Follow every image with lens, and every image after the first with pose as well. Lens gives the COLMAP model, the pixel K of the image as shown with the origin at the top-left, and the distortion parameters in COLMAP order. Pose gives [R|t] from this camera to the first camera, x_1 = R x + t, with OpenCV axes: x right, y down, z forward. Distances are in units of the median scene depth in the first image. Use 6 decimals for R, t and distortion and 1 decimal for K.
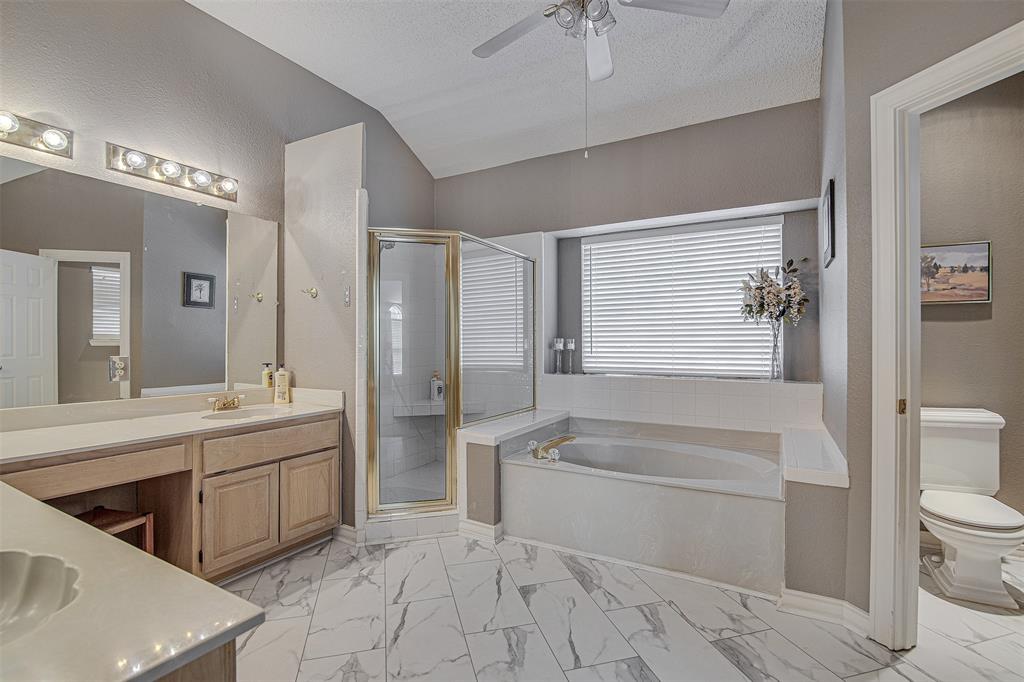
lens RADIAL K [[481.3, 0, 508.8], [0, 481.3, 343.4], [0, 0, 1]] dist [-0.004295, -0.000769]
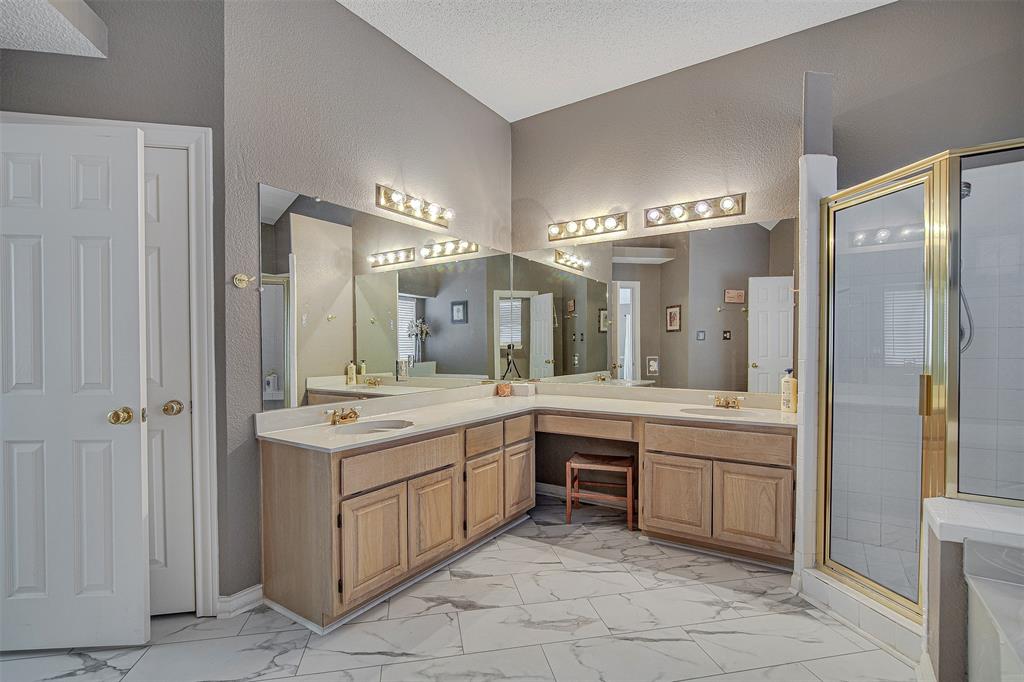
lens RADIAL K [[481.3, 0, 508.8], [0, 481.3, 343.4], [0, 0, 1]] dist [-0.004295, -0.000769]
pose [[-0.064186, -0.006352, -0.997918, 0.599357], [0.003521, 0.999972, -0.006592, -0.006706], [0.997932, -0.003936, -0.064162, 0.608382]]
